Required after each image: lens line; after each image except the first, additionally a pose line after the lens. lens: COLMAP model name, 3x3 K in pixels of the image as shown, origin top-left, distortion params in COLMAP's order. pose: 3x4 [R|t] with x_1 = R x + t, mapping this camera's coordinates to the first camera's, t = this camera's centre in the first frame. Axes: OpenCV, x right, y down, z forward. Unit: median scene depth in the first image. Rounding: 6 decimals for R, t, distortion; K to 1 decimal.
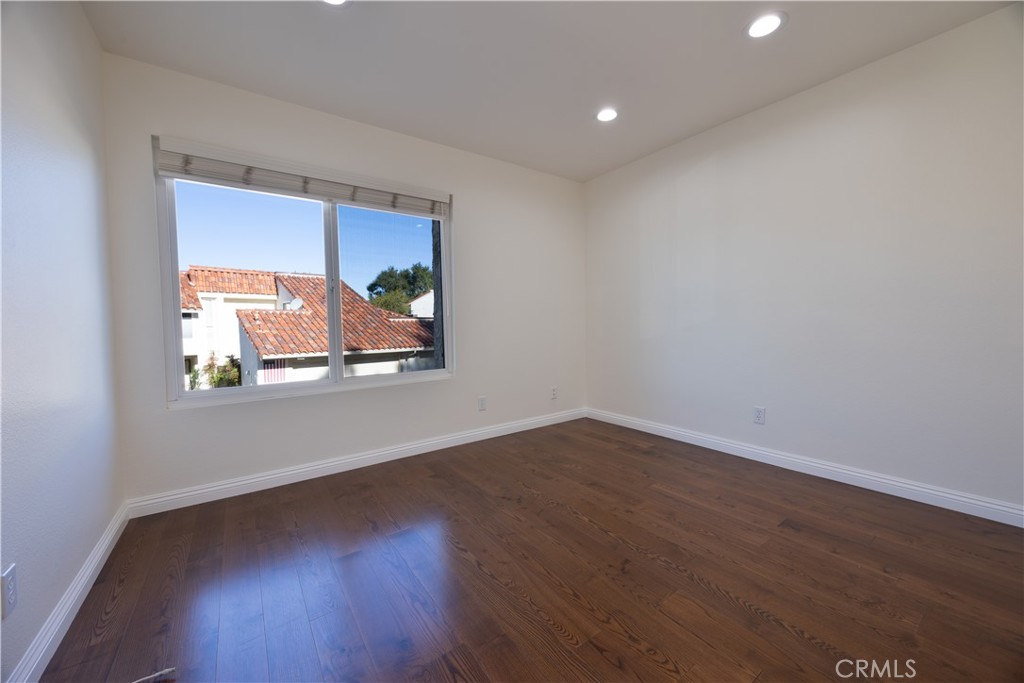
lens RADIAL K [[389.7, 0, 512.0], [0, 389.7, 341.5], [0, 0, 1]] dist [0.000424, 0.000095]
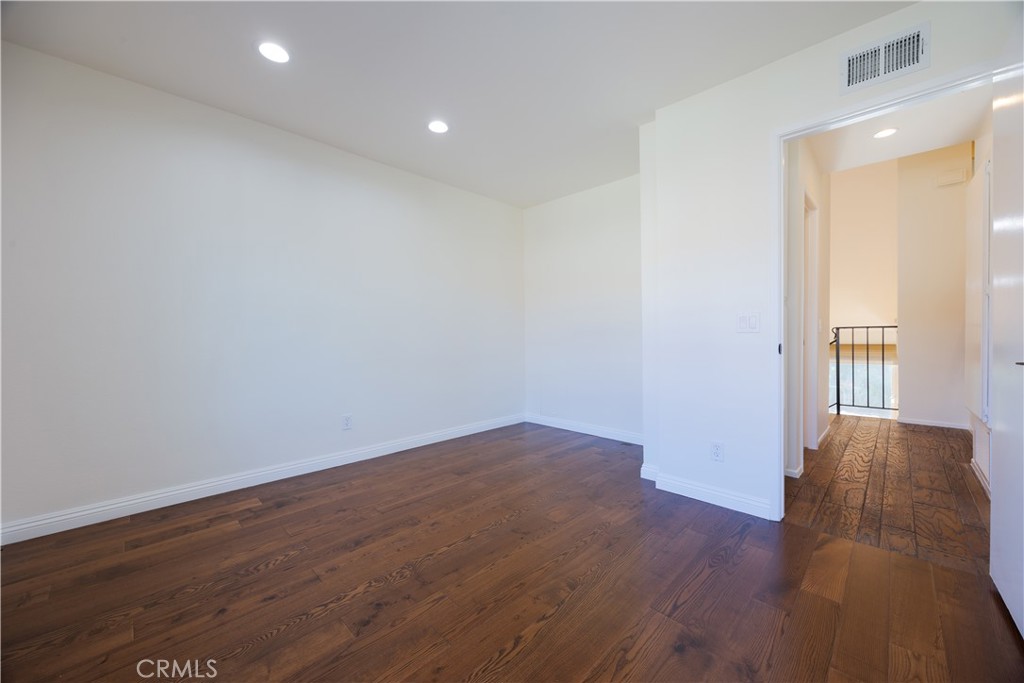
lens RADIAL K [[389.7, 0, 512.0], [0, 389.7, 341.5], [0, 0, 1]] dist [0.000424, 0.000095]
pose [[-0.177969, 0.002634, 0.984033, -0.628809], [0.053340, 0.998552, 0.006974, -0.029116], [-0.982589, 0.053730, -0.177852, 0.817852]]
